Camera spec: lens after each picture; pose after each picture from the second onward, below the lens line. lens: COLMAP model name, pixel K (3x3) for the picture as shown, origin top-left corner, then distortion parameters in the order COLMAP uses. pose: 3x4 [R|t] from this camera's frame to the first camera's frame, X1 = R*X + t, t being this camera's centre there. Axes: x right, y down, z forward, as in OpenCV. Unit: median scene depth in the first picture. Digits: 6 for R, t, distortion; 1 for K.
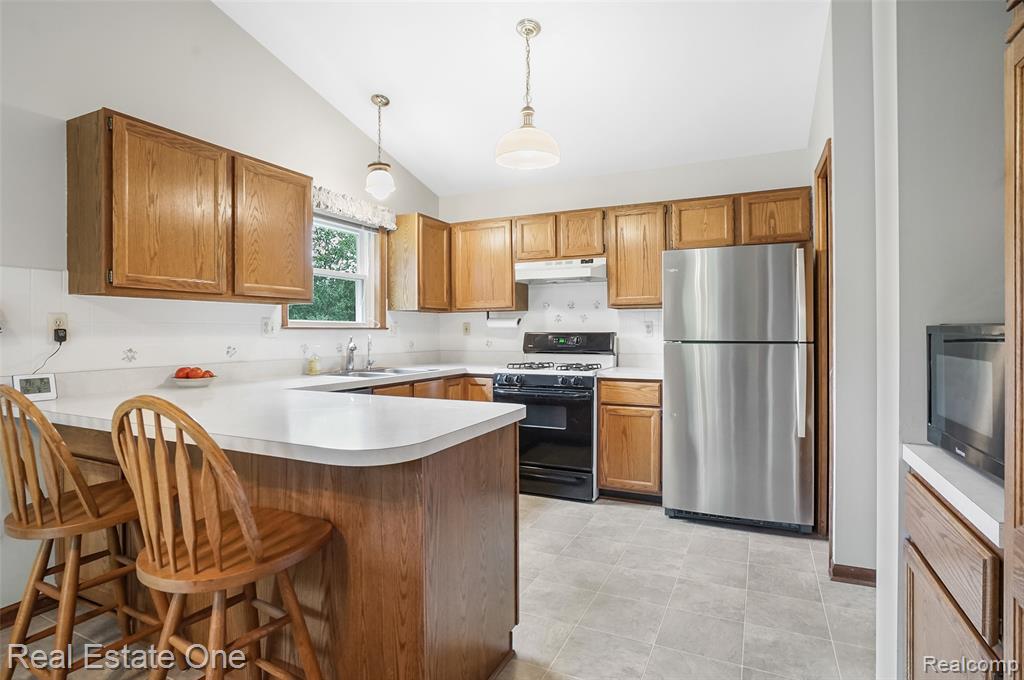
lens RADIAL K [[534.7, 0, 517.7], [0, 534.7, 321.8], [0, 0, 1]] dist [-0.030968, 0.012220]
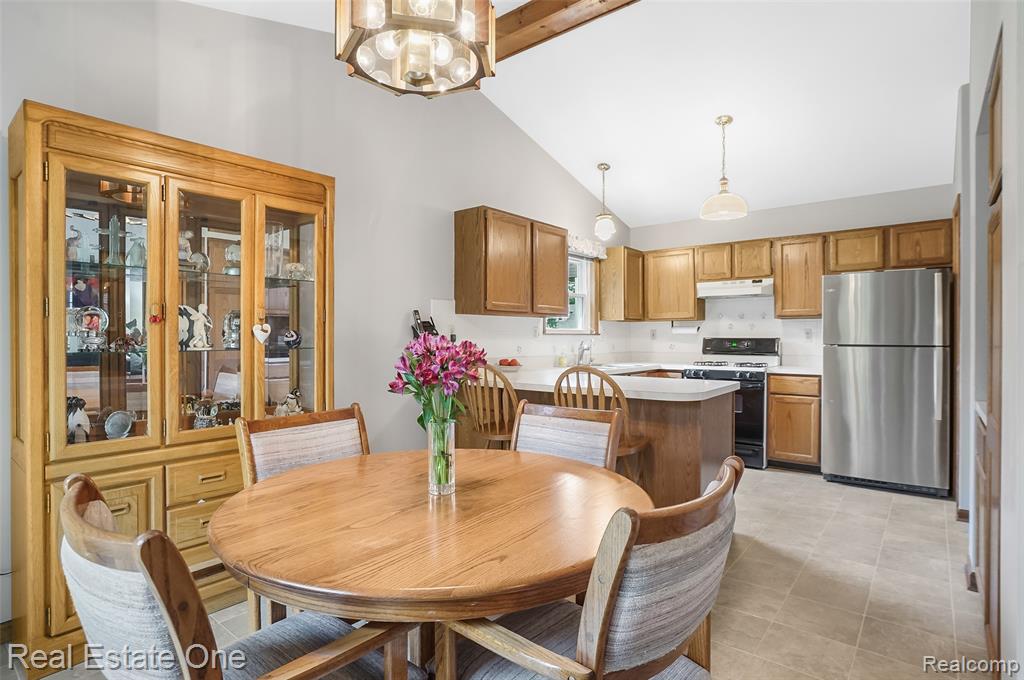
lens RADIAL K [[577.1, 0, 543.5], [0, 577.1, 332.3], [0, 0, 1]] dist [-0.007205, 0.004068]
pose [[0.986559, 0.002992, -0.163377, -0.154985], [-0.000957, 0.999921, 0.012532, -0.009981], [0.163402, -0.012207, 0.986484, -0.454618]]
